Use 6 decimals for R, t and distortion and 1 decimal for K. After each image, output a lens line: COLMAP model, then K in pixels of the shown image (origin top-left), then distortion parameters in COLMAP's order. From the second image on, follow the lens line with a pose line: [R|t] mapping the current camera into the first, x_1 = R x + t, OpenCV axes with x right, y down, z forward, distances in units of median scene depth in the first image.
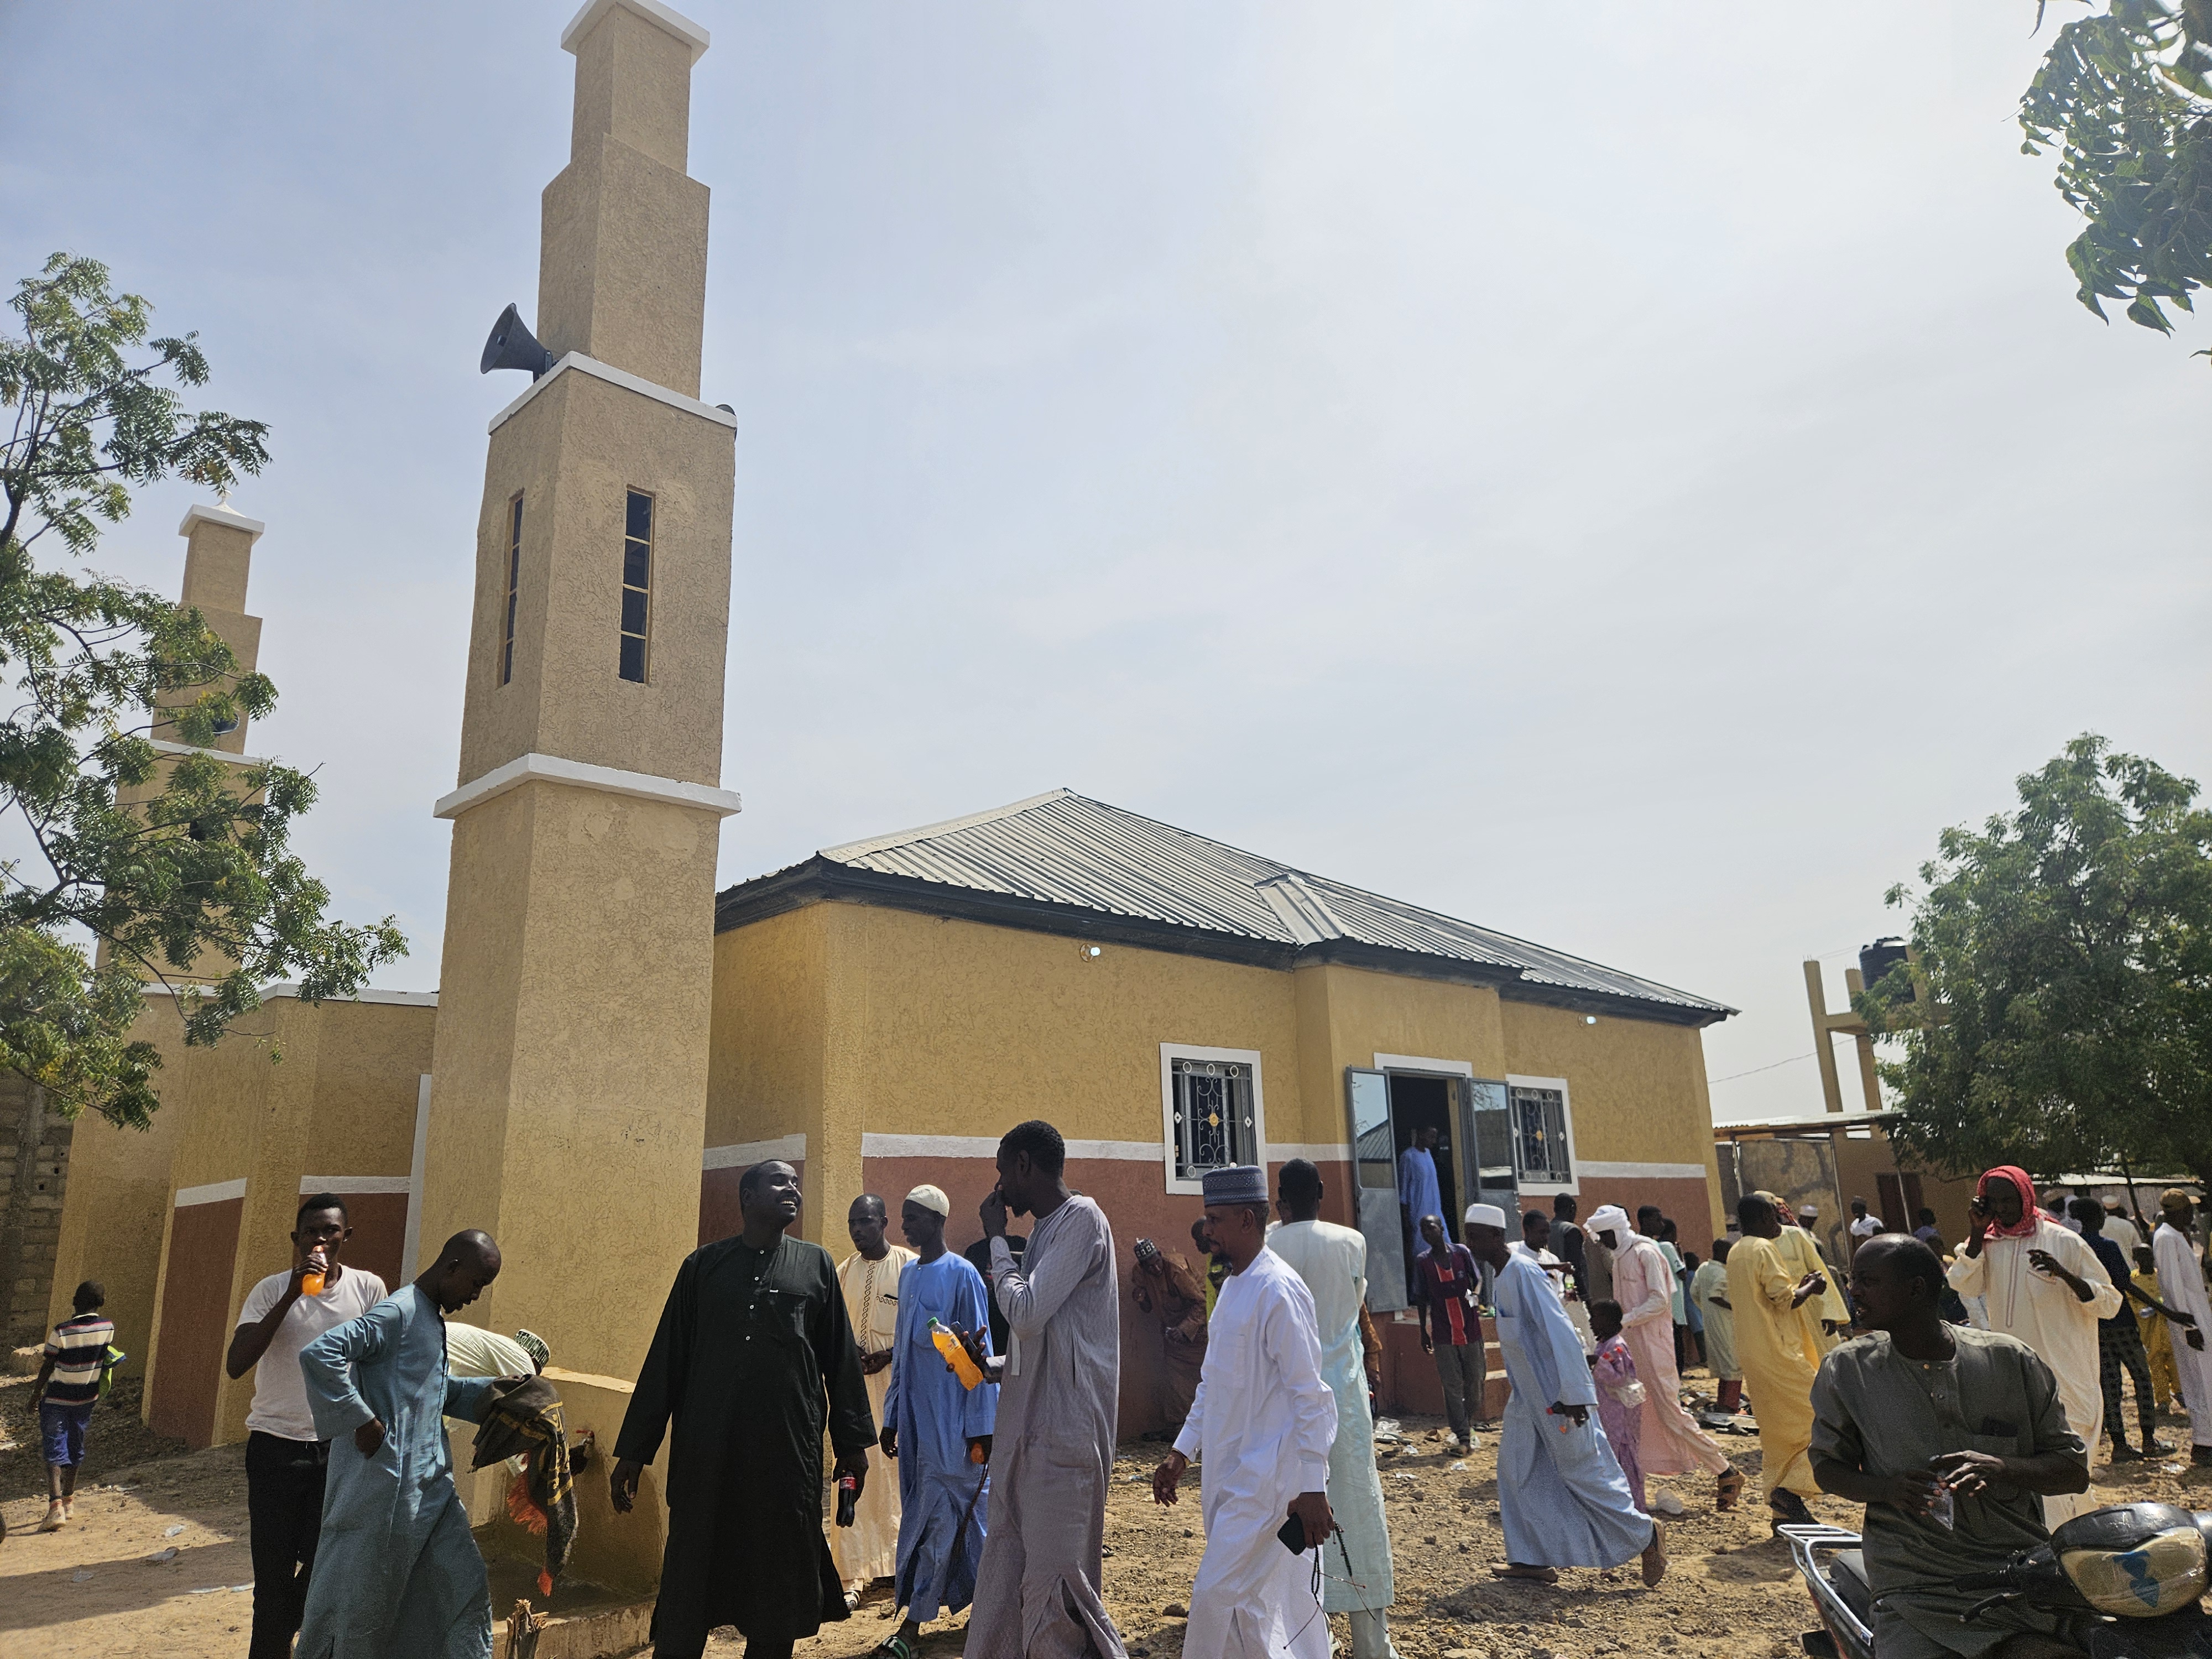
lens RADIAL K [[1469.0, 0, 1101.4], [0, 1469.0, 846.6], [0, 0, 1]] dist [0.091212, -0.076645]
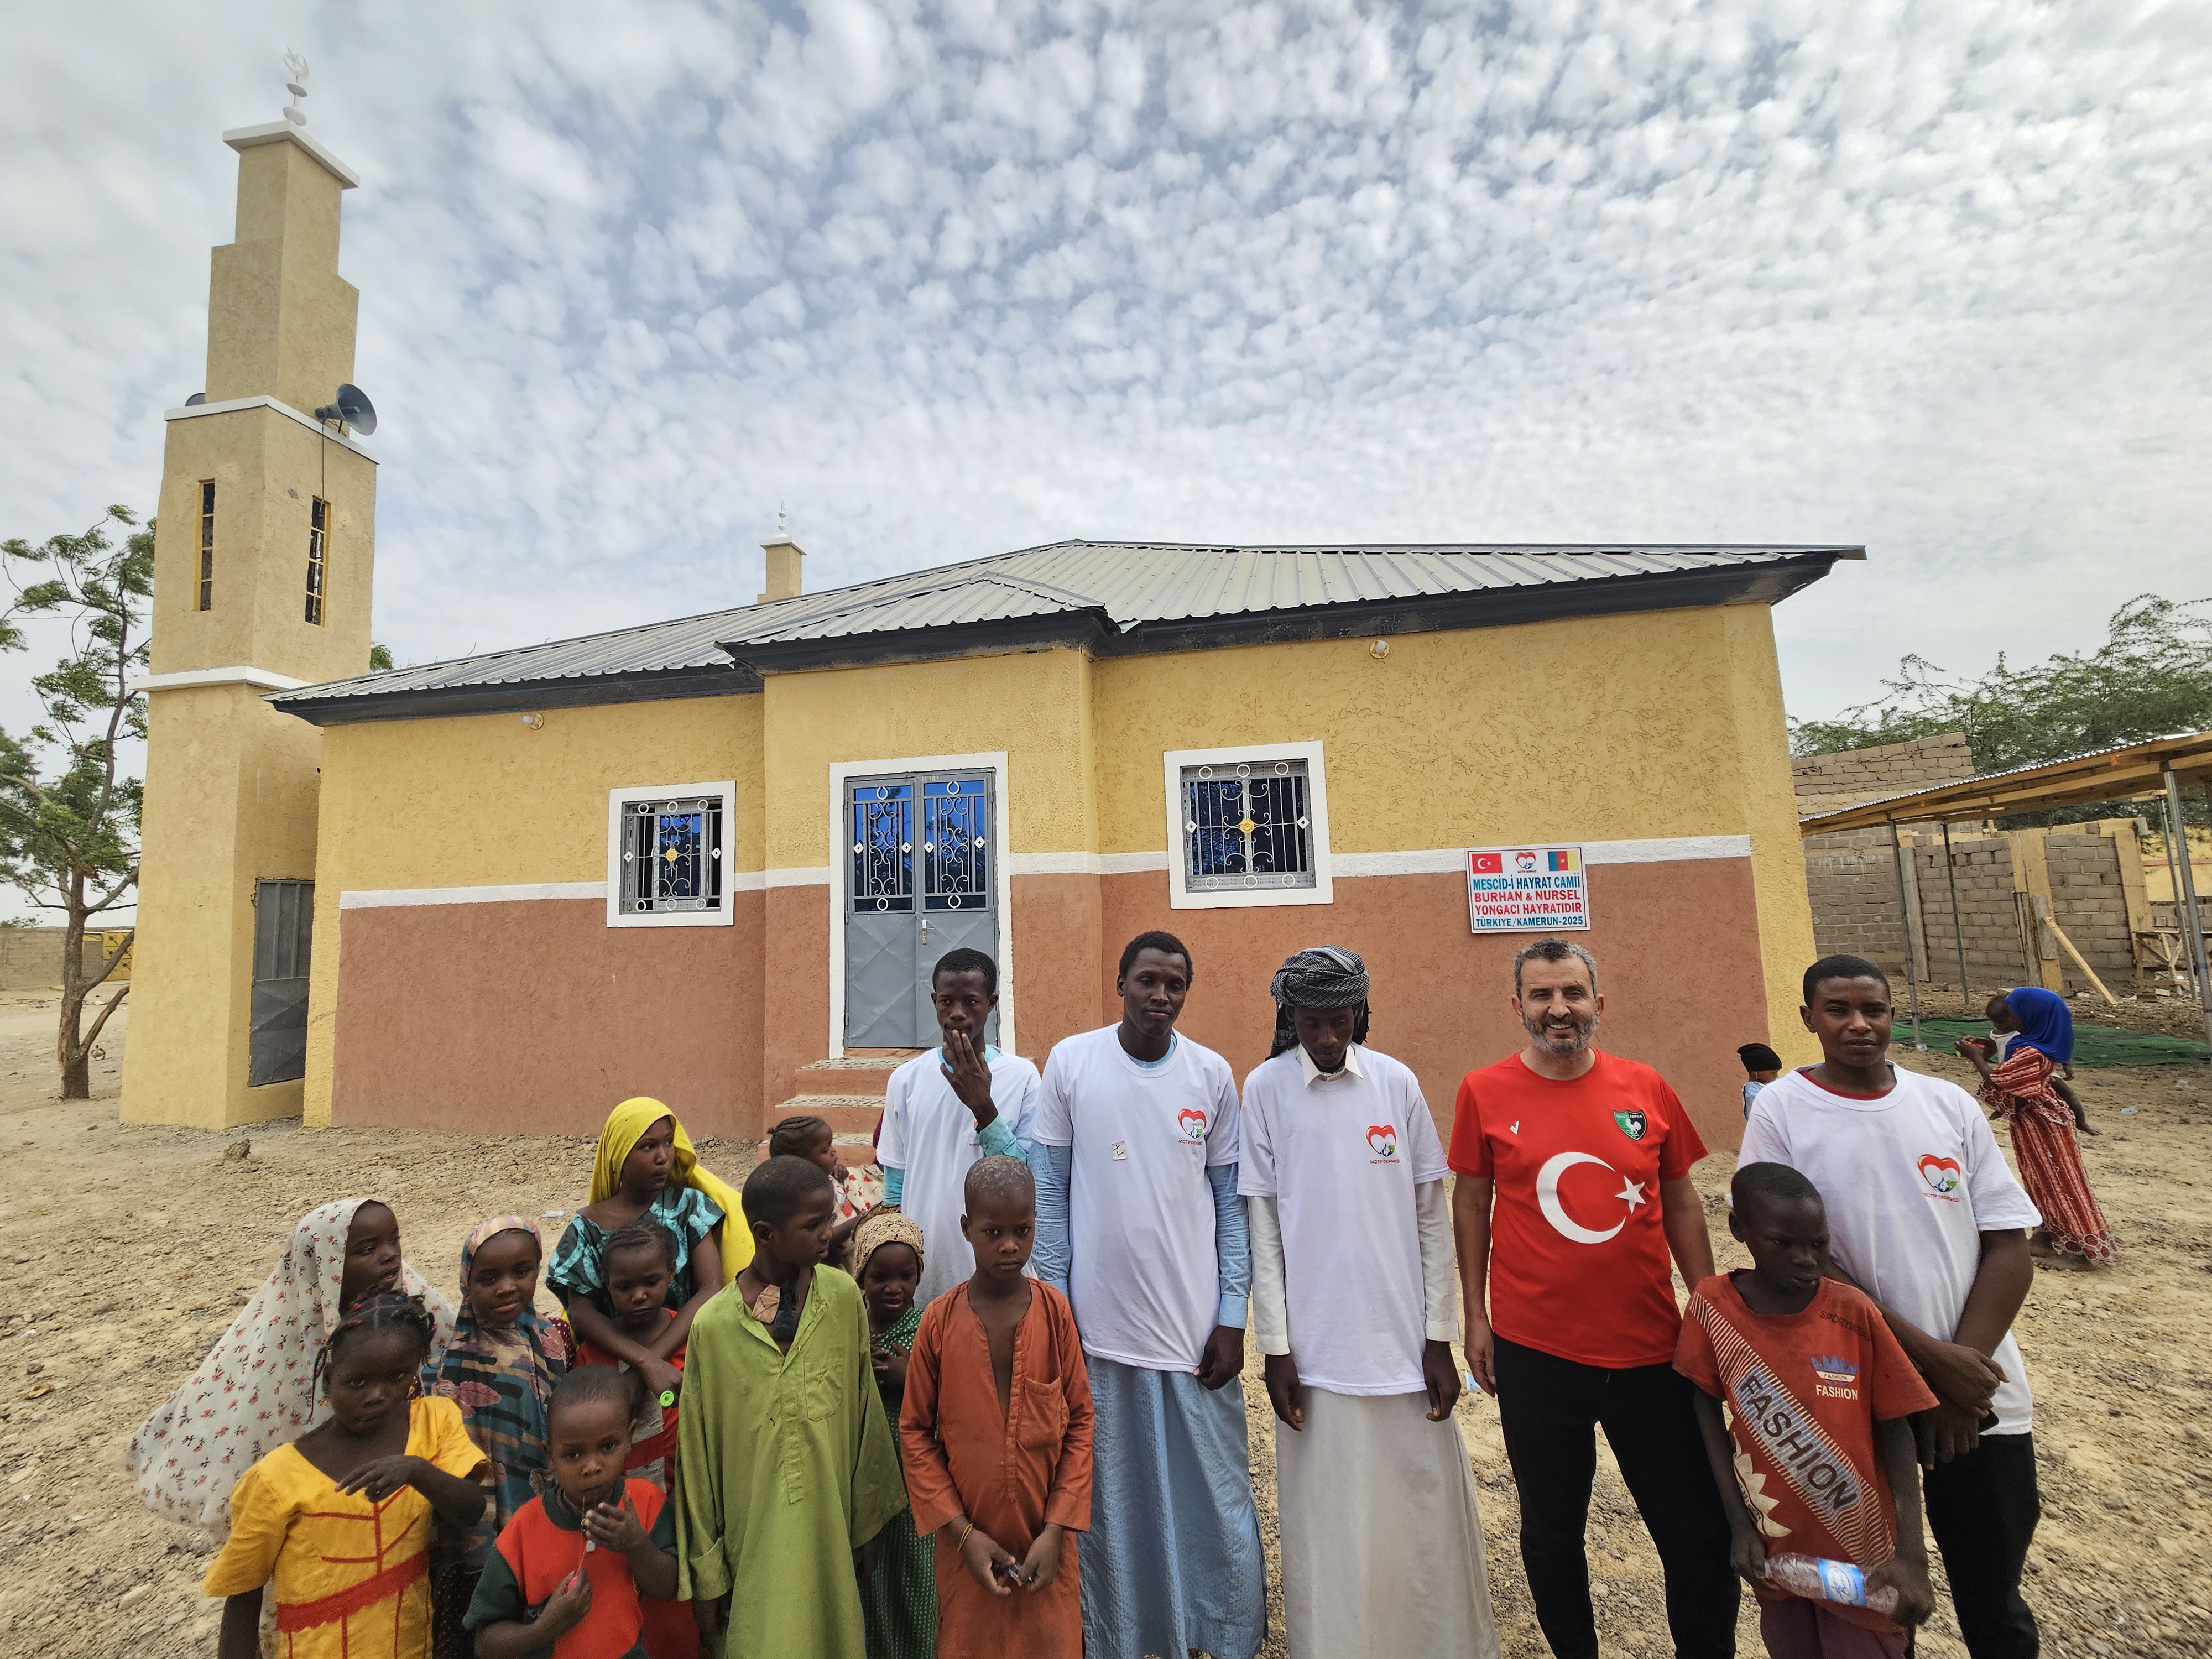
lens RADIAL K [[903.1, 0, 1095.8], [0, 903.1, 776.7], [0, 0, 1]] dist [0.016322, -0.004191]
pose [[0.605572, -0.124530, -0.785986, 0.774254], [0.215989, 0.976325, 0.011725, 0.193289], [0.765918, -0.176864, 0.618133, 0.865523]]
